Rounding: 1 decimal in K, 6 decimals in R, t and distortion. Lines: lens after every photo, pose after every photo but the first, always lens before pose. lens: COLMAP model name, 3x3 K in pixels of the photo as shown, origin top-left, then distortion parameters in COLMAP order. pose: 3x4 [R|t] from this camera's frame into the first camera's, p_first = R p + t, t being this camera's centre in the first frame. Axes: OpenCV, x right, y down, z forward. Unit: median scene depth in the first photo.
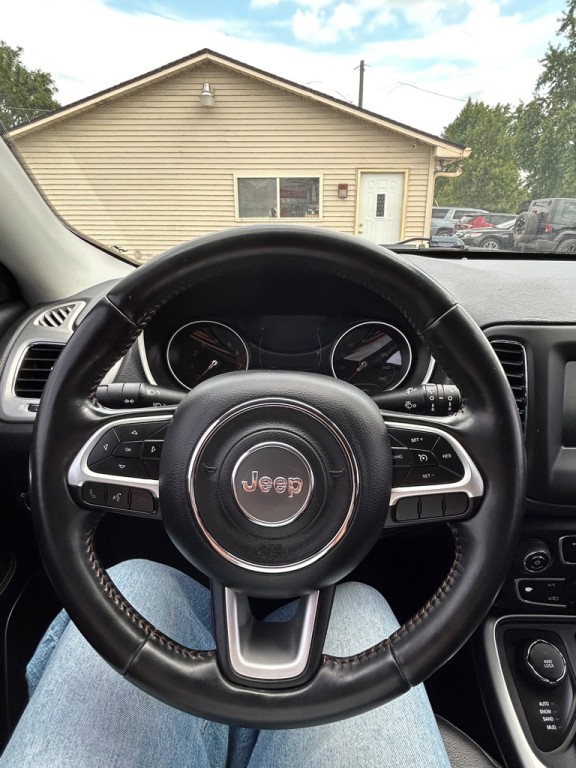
lens RADIAL K [[446.1, 0, 288.1], [0, 446.1, 376.4], [0, 0, 1]] dist [-0.037248, 0.015915]
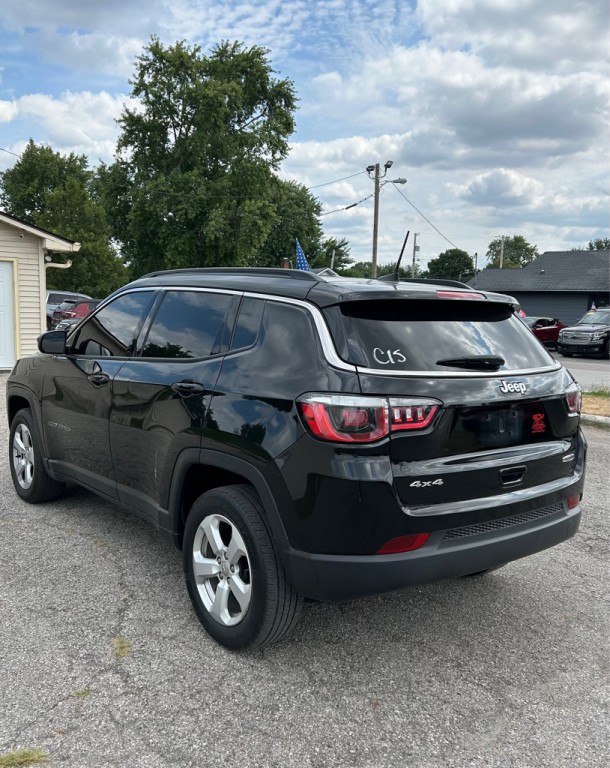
lens RADIAL K [[762.1, 0, 304.9], [0, 762.1, 396.4], [0, 0, 1]] dist [0.012054, 0.016221]
pose [[0.759989, -0.055148, 0.647593, -0.156289], [0.186482, 0.973001, -0.135989, 0.070148], [-0.622609, 0.224115, 0.749754, -0.249820]]
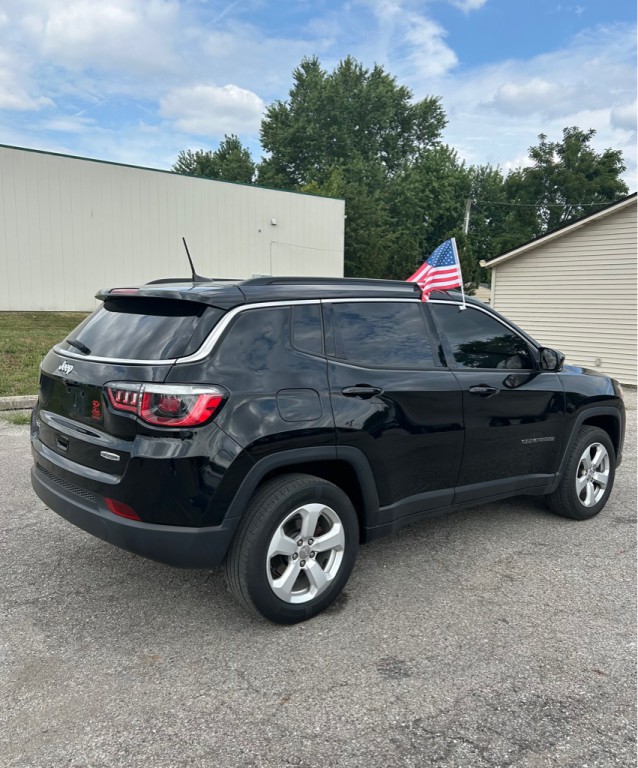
lens RADIAL K [[700.7, 0, 319.0], [0, 700.7, 384.0], [0, 0, 1]] dist [0.009713, -0.018137]
pose [[0.637044, 0.094741, -0.764983, 0.237339], [-0.274416, 0.955274, -0.110214, 0.057676], [0.720327, 0.280135, 0.634550, -0.213637]]
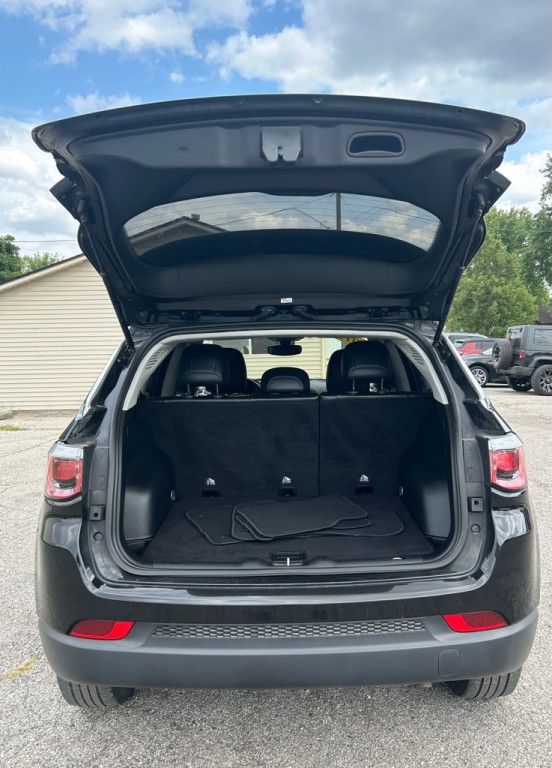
lens RADIAL K [[673.9, 0, 276.0], [0, 673.9, 384.0], [0, 0, 1]] dist [0.004369, -0.000723]
pose [[0.999683, -0.024402, 0.006270, 0.015163], [0.025187, 0.961747, -0.272779, 0.074750], [0.000626, 0.272850, 0.962056, -0.260351]]
